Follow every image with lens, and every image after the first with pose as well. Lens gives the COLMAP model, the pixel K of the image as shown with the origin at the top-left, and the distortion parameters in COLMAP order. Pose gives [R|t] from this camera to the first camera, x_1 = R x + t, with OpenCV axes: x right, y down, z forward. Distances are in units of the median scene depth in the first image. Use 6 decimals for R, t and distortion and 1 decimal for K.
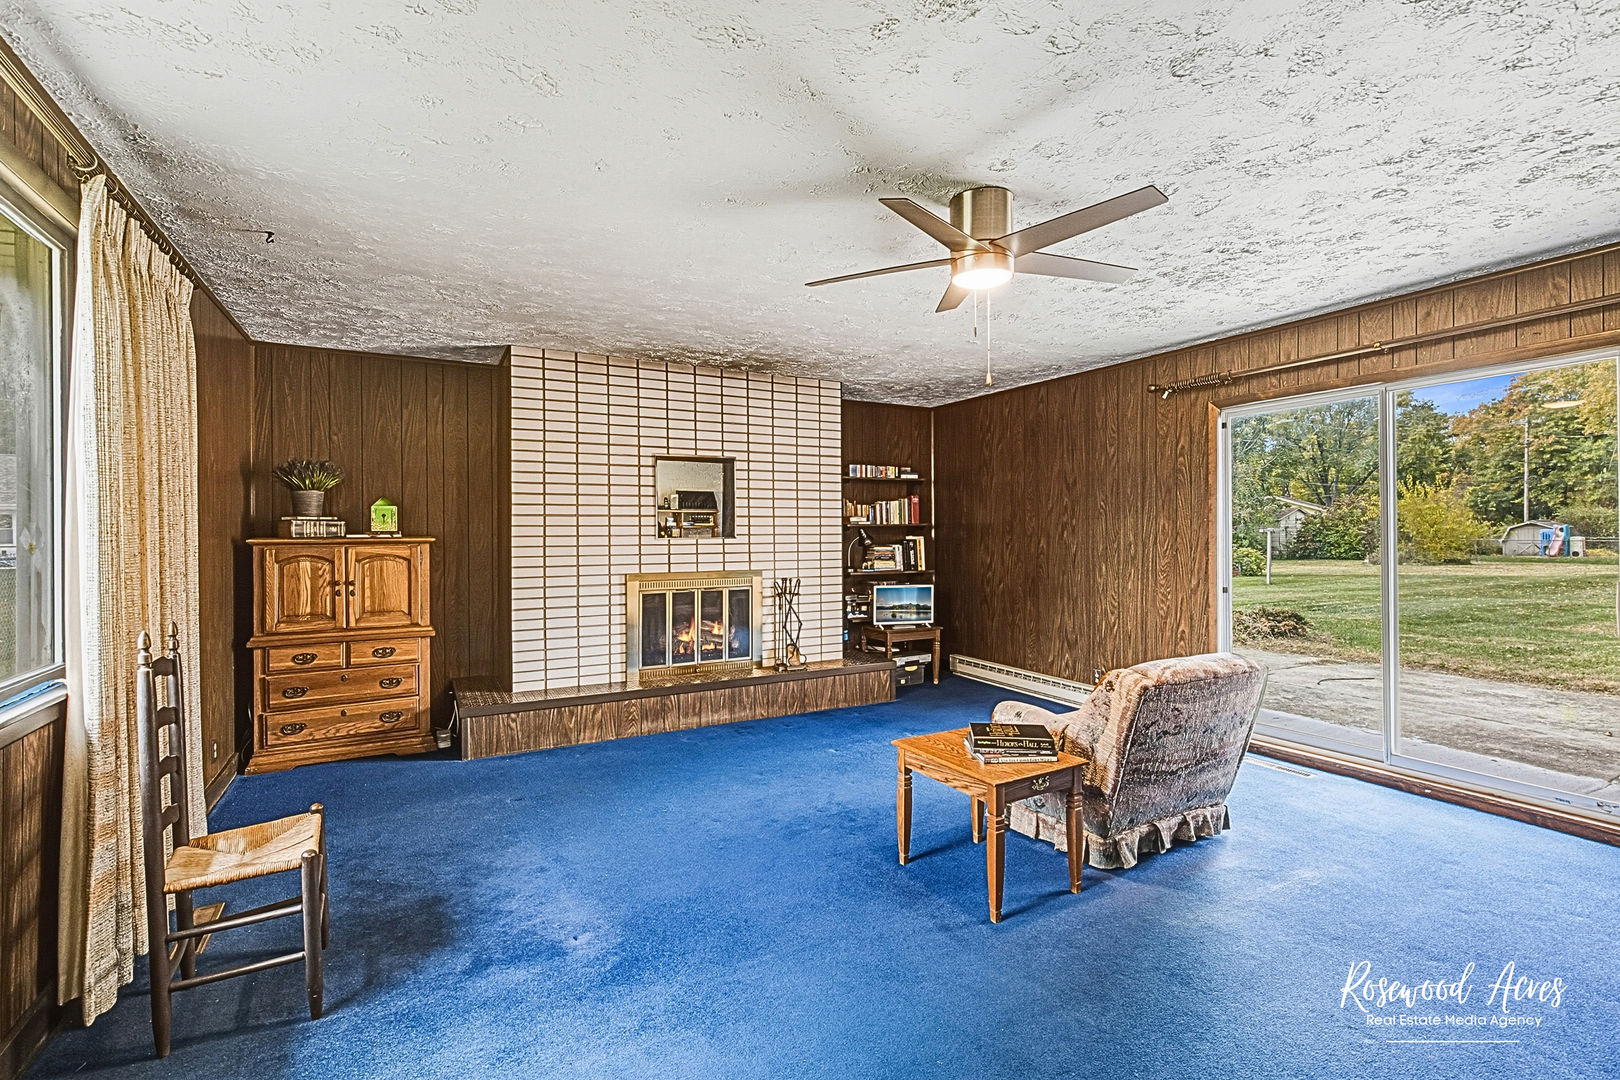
lens RADIAL K [[741.0, 0, 812.1], [0, 741.0, 537.7], [0, 0, 1]] dist [-0.000091, -0.000760]
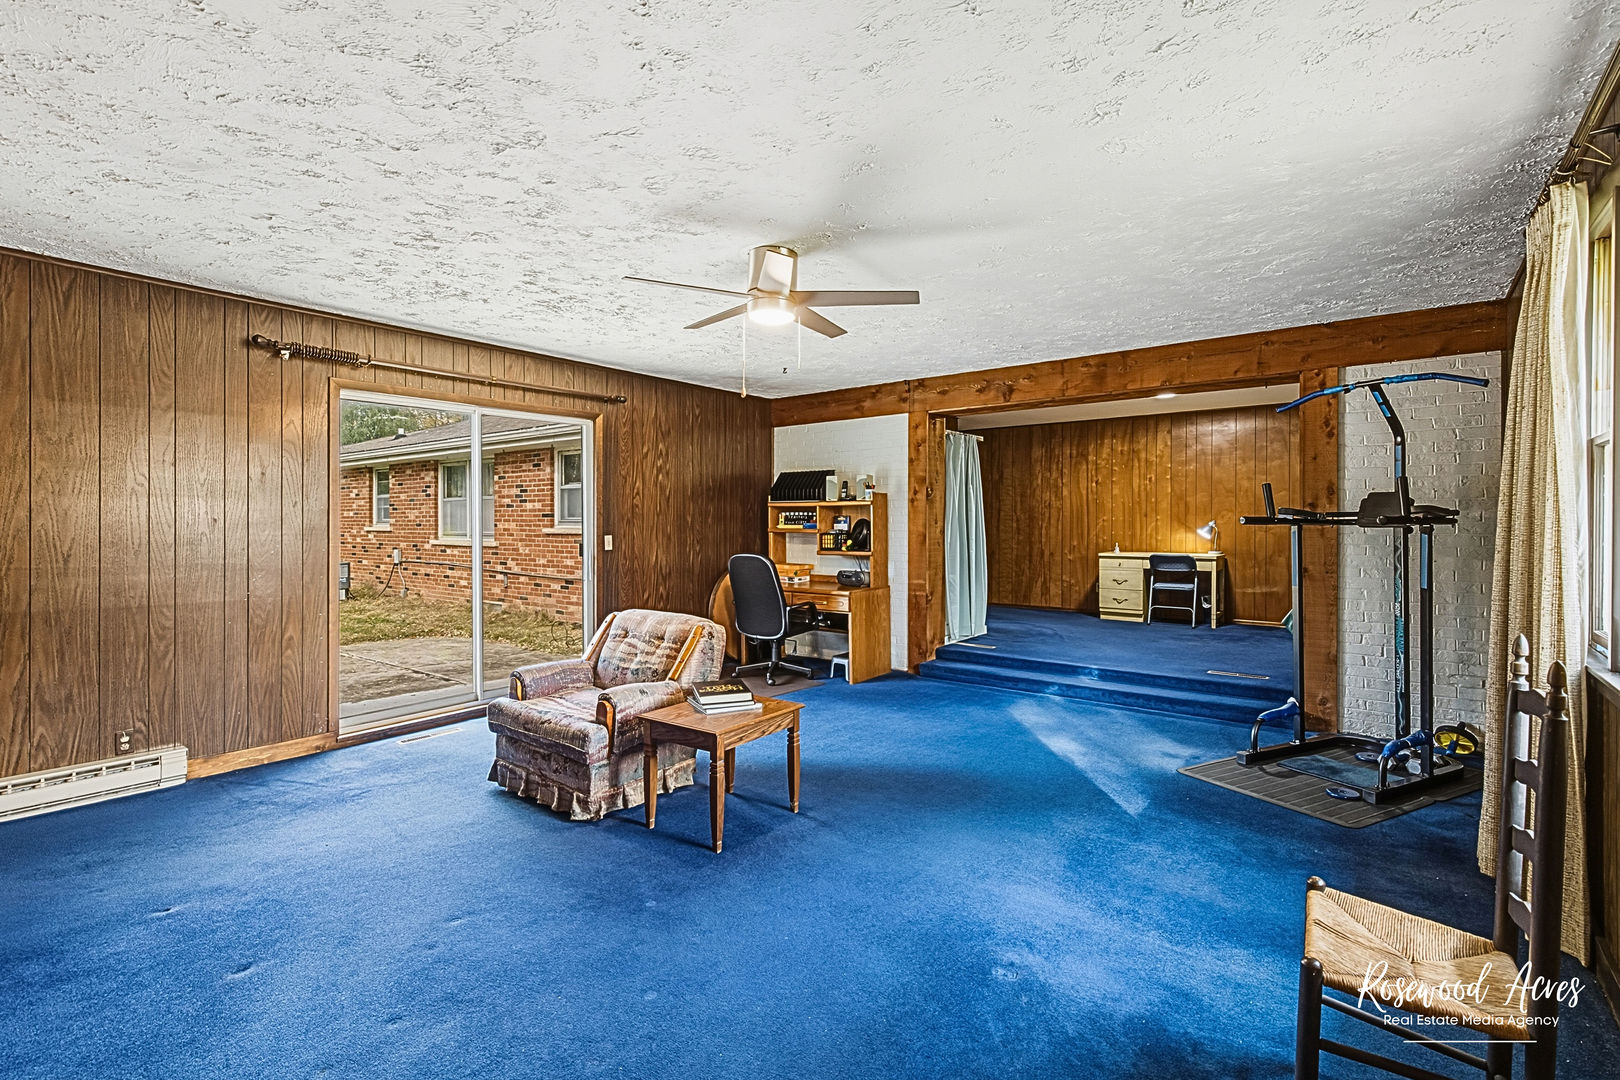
lens RADIAL K [[741.0, 0, 810.7], [0, 741.0, 529.5], [0, 0, 1]] dist [-0.000091, -0.000760]
pose [[-0.401108, -0.004462, 0.916020, -0.667708], [0.009755, 0.999911, 0.009142, -0.000206], [-0.915979, 0.012603, -0.401028, 1.023822]]
